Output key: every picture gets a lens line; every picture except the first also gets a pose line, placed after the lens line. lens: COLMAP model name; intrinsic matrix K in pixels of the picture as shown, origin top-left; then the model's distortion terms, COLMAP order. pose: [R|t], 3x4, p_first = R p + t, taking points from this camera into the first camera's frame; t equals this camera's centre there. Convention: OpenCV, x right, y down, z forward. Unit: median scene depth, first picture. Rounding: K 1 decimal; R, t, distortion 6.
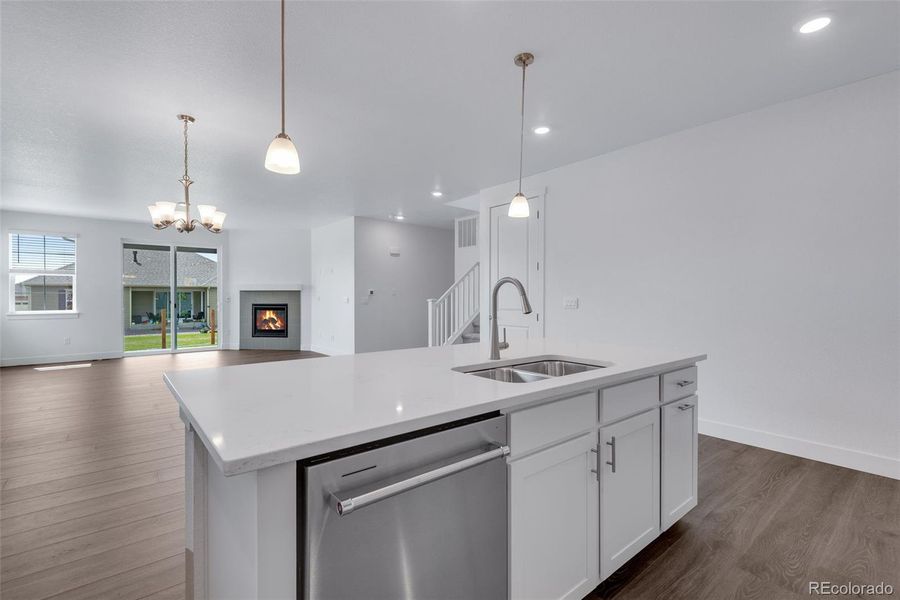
lens RADIAL K [[406.2, 0, 444.0], [0, 406.2, 297.2], [0, 0, 1]] dist [0.027412, -0.013627]
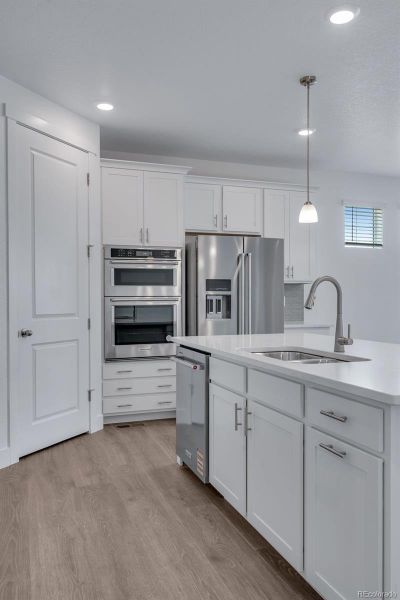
lens RADIAL K [[503.6, 0, 204.9], [0, 503.6, 301.0], [0, 0, 1]] dist [0.022248, -0.003624]
pose [[-0.343536, 0.002851, -0.939135, 0.326202], [-0.001921, 0.999991, 0.003738, 0.003107], [0.939138, 0.003088, -0.343528, 0.244815]]
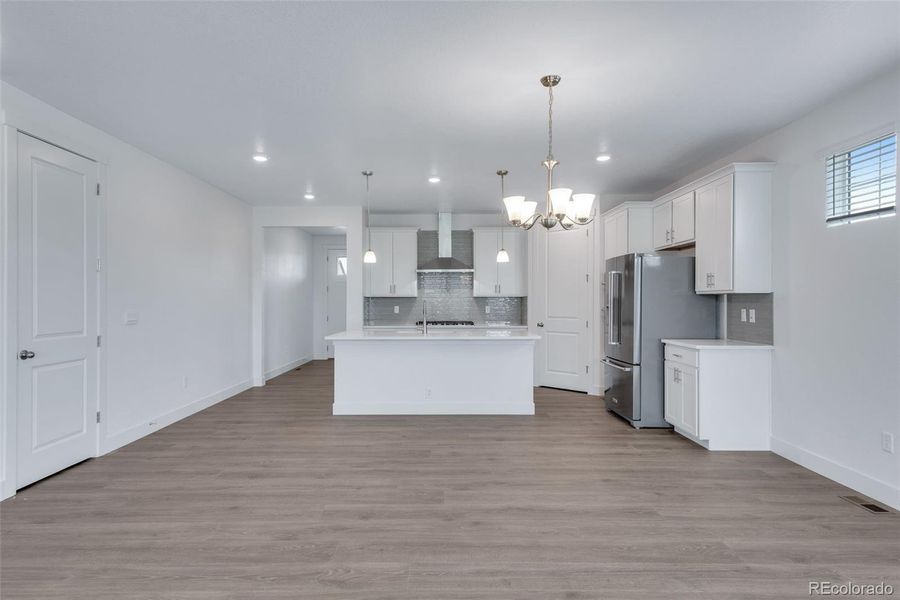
lens RADIAL K [[513.7, 0, 450.0], [0, 513.7, 300.0], [0, 0, 1]] dist [0.031708, -0.000484]
pose [[-0.770396, -0.000389, 0.637565, -0.404604], [-0.001891, 0.999997, -0.001676, -0.008082], [-0.637562, -0.002497, -0.770395, 0.698183]]
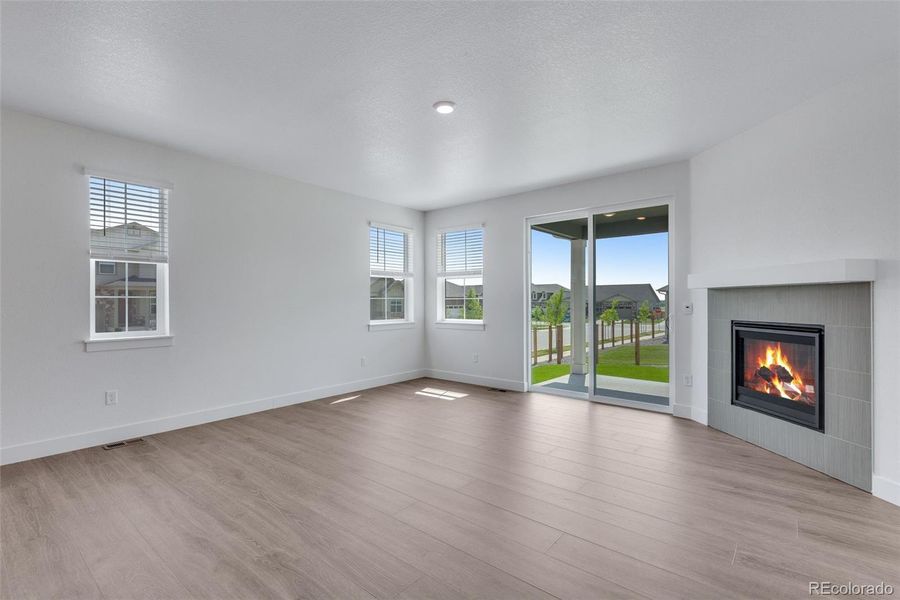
lens RADIAL K [[413.8, 0, 436.3], [0, 413.8, 299.2], [0, 0, 1]] dist [0.010243, -0.000459]
pose [[0.171497, -0.006691, -0.985162, -0.120517], [0.002234, 0.999977, -0.006402, -0.002828], [0.985182, -0.001103, 0.171508, 0.655528]]
